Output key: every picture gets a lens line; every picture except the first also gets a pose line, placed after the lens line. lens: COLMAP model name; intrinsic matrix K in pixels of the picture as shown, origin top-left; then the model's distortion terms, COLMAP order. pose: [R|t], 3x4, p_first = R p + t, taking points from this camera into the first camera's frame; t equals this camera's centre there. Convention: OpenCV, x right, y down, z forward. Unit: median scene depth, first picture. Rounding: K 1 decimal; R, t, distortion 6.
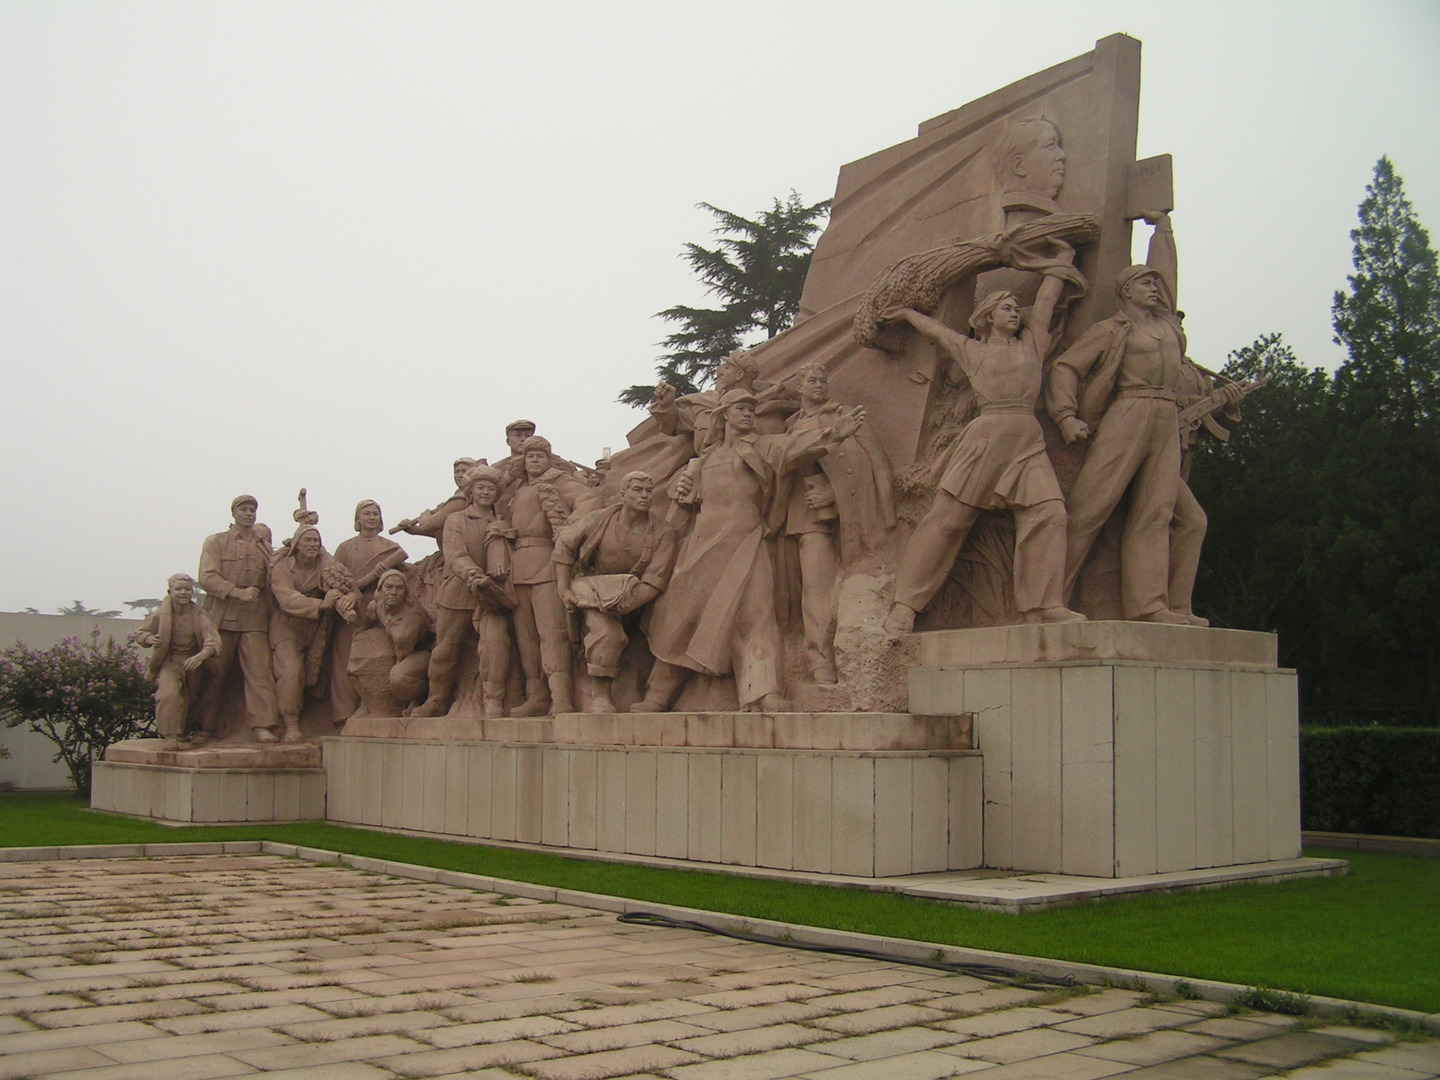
lens RADIAL K [[1638.0, 0, 720.0], [0, 1638.0, 540.0], [0, 0, 1]] dist [-0.110298, -0.002049]
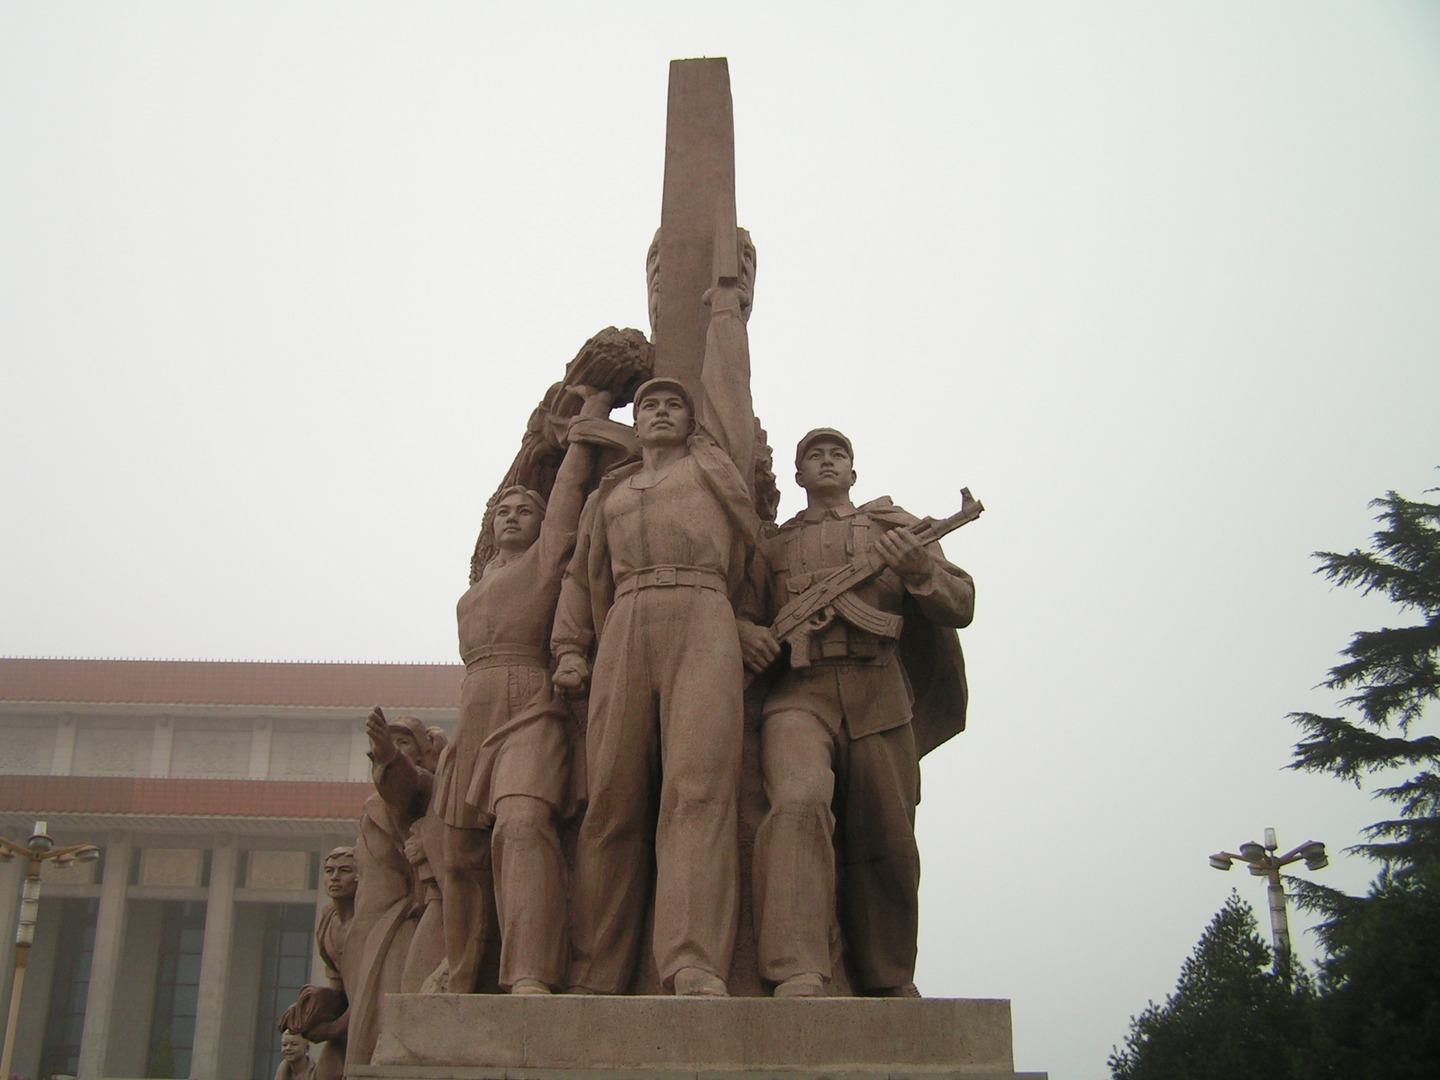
lens RADIAL K [[1638.0, 0, 720.0], [0, 1638.0, 540.0], [0, 0, 1]] dist [-0.110298, -0.002049]
pose [[0.725286, -0.260020, -0.637456, 0.653119], [0.071403, 0.949349, -0.306002, 0.072666], [0.684735, 0.176423, 0.707116, 0.607821]]
